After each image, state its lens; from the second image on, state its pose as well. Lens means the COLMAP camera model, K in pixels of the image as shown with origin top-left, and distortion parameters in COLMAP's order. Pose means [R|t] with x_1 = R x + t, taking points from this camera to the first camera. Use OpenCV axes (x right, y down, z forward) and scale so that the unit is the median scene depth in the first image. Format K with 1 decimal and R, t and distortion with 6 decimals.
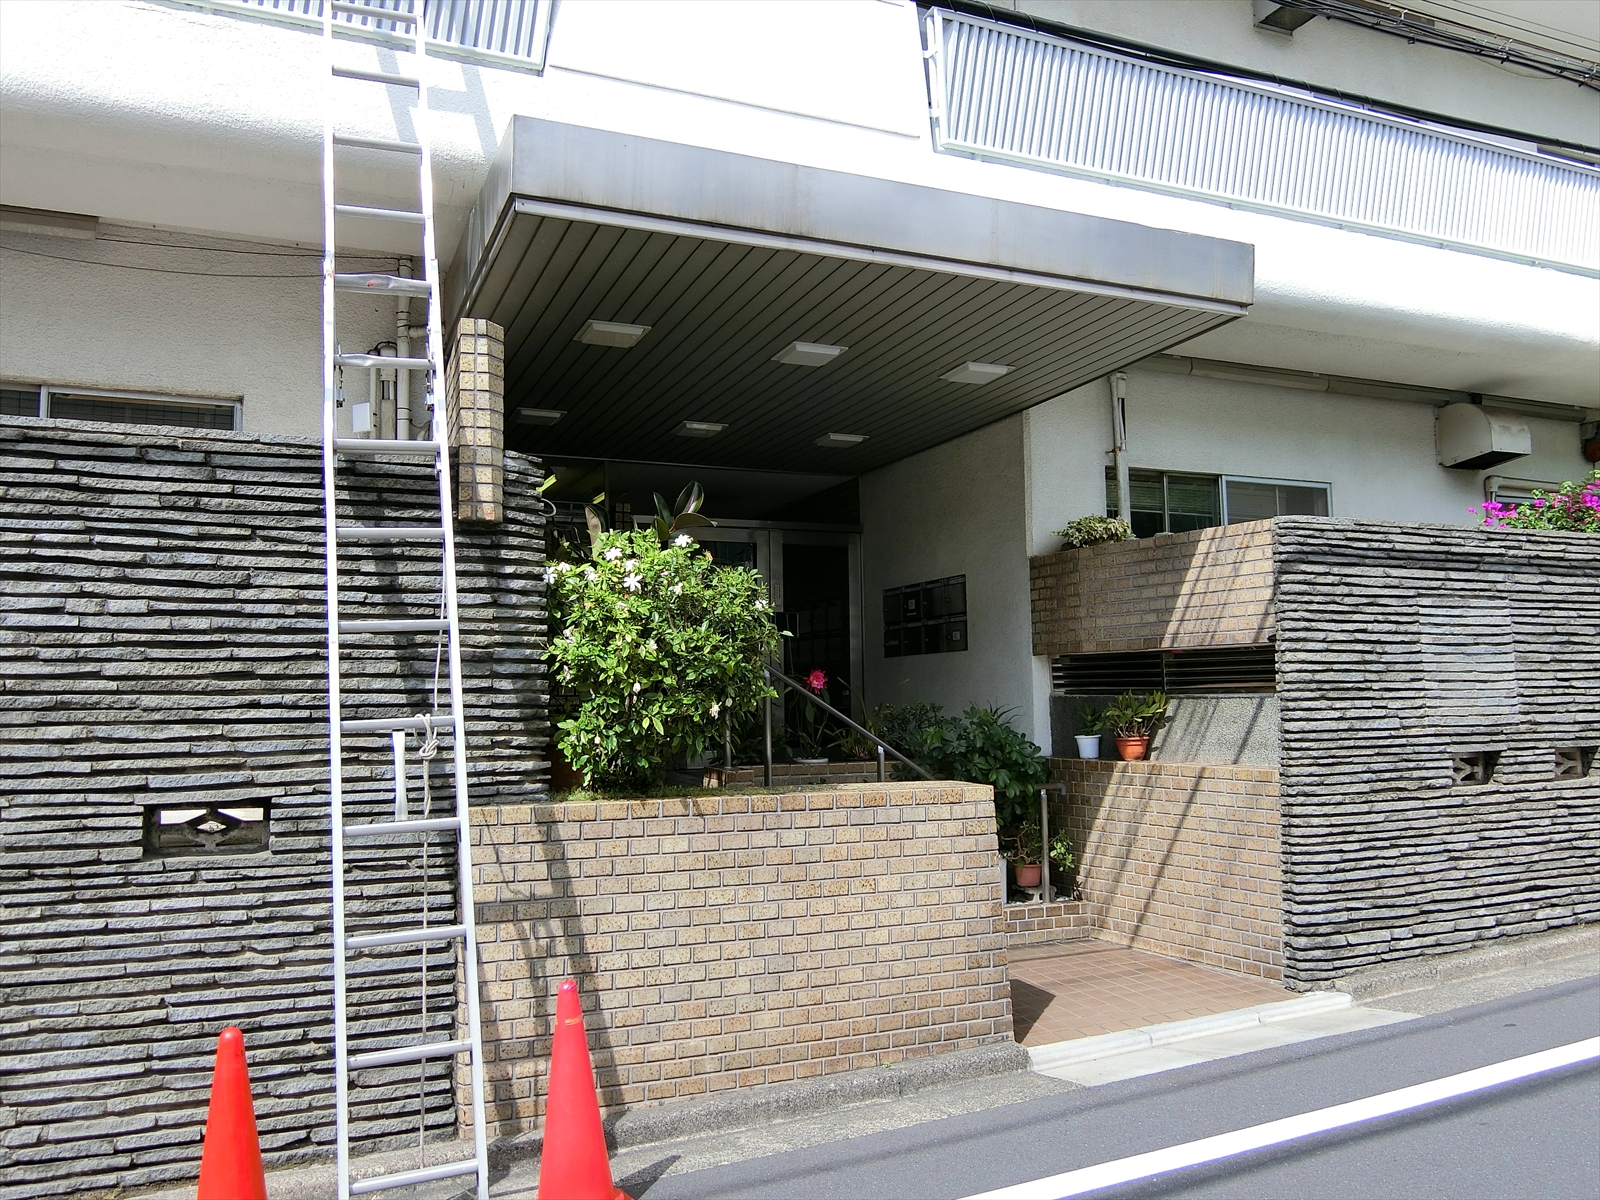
lens RADIAL K [[1236.6, 0, 799.4], [0, 1236.6, 593.2], [0, 0, 1]] dist [-0.024060, -0.001803]
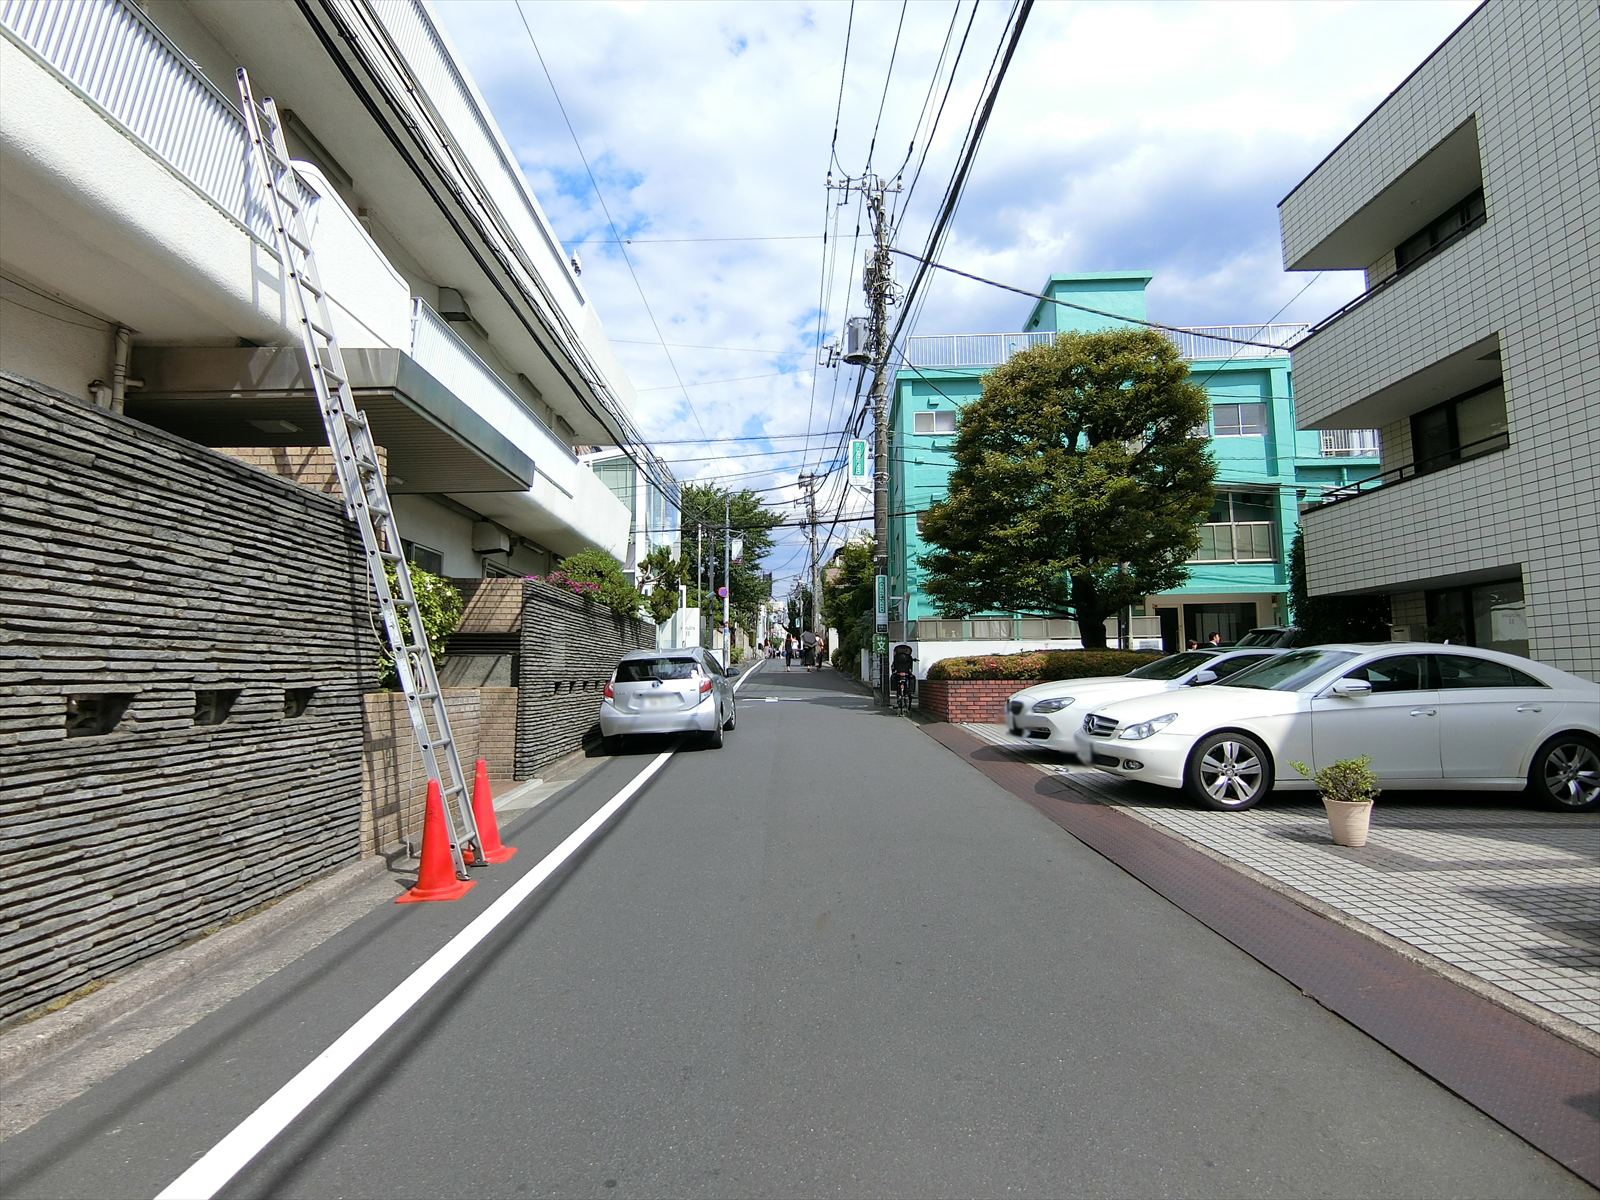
lens RADIAL K [[904.0, 0, 798.7], [0, 904.0, 602.0], [0, 0, 1]] dist [0.000076, 0.000044]
pose [[0.387276, 0.084720, 0.918063, -1.459159], [-0.080391, 0.995079, -0.057915, 0.059577], [-0.918452, -0.051375, 0.392181, -0.216108]]
